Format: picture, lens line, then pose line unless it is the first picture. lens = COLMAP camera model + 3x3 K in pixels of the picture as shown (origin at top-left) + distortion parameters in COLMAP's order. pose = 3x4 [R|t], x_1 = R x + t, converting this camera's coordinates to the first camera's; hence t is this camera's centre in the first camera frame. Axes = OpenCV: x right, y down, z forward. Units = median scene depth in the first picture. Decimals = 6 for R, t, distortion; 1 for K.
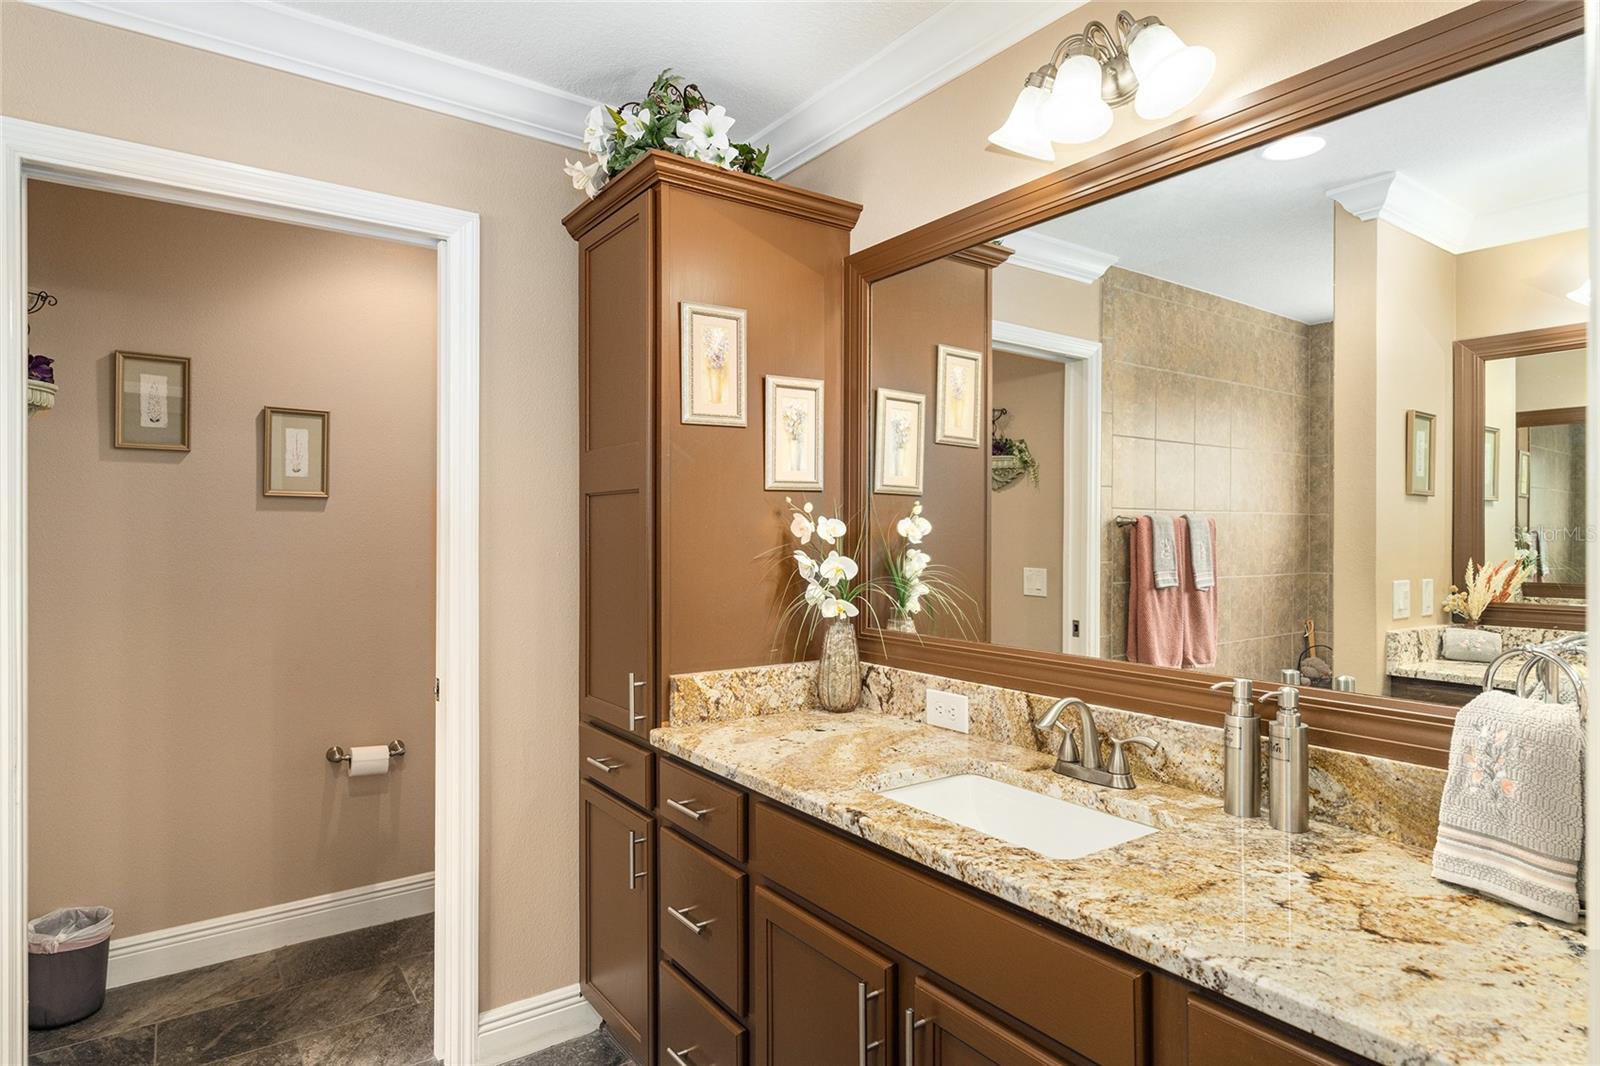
lens RADIAL K [[882.7, 0, 800.0], [0, 882.7, 533.0], [0, 0, 1]] dist [0.002049, 0.001838]
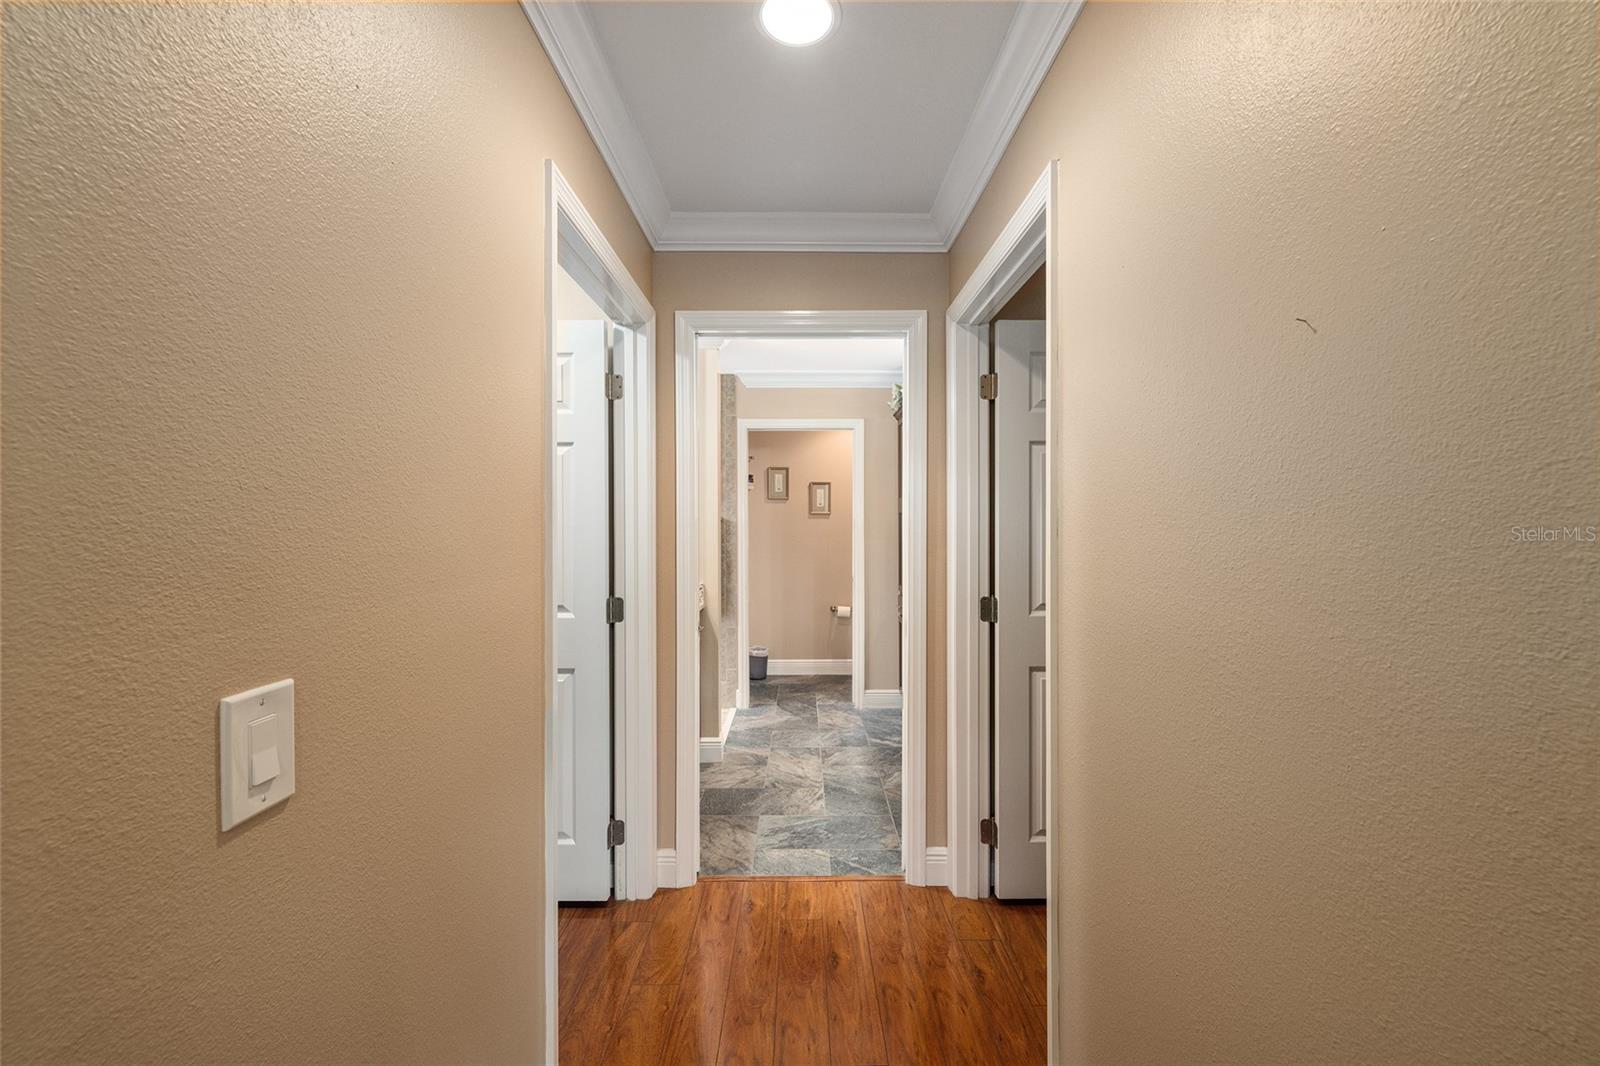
lens RADIAL K [[630.1, 0, 801.8], [0, 630.1, 530.6], [0, 0, 1]] dist [-0.001062, 0.000042]
pose [[0.814537, 0.002178, -0.580108, 0.716024], [0.001664, 0.999980, 0.006091, 0.000099], [0.580110, -0.005927, 0.814517, -0.870424]]
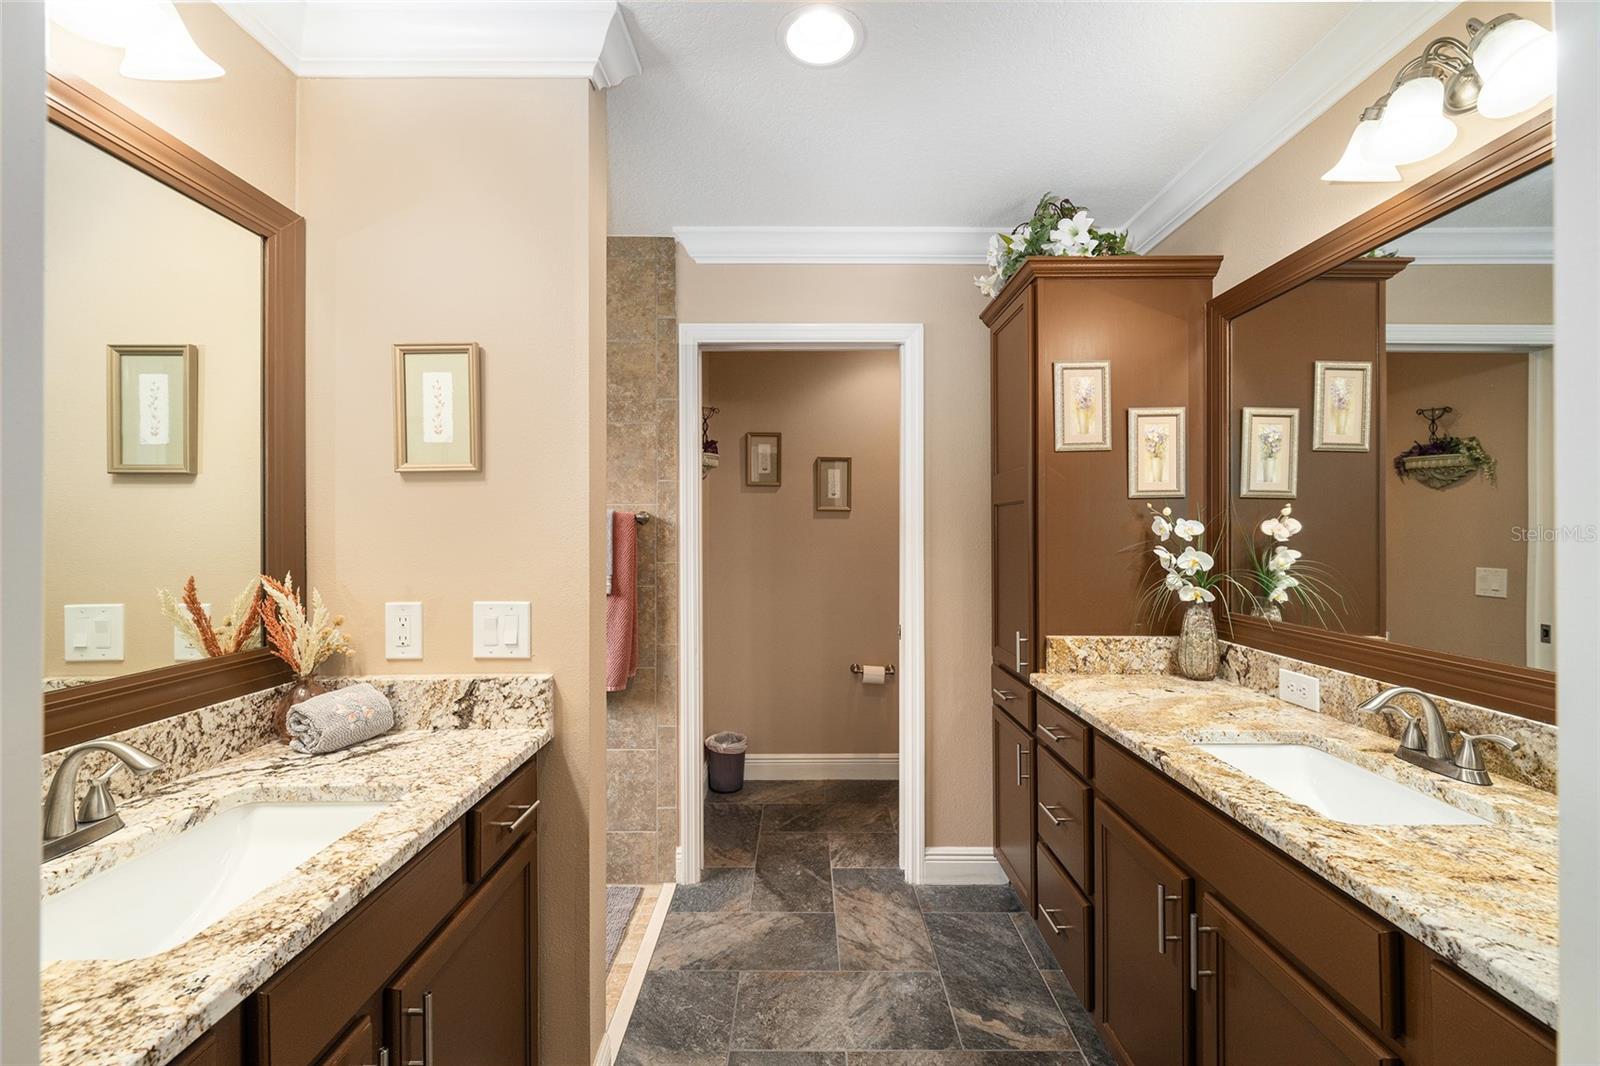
lens RADIAL K [[650.7, 0, 803.6], [0, 650.7, 531.3], [0, 0, 1]] dist [-0.000741, 0.000044]
pose [[0.815498, -0.000618, -0.578759, 0.122794], [0.000005, 0.999999, -0.001060, 0.000232], [0.578760, 0.000861, 0.815498, -0.039860]]
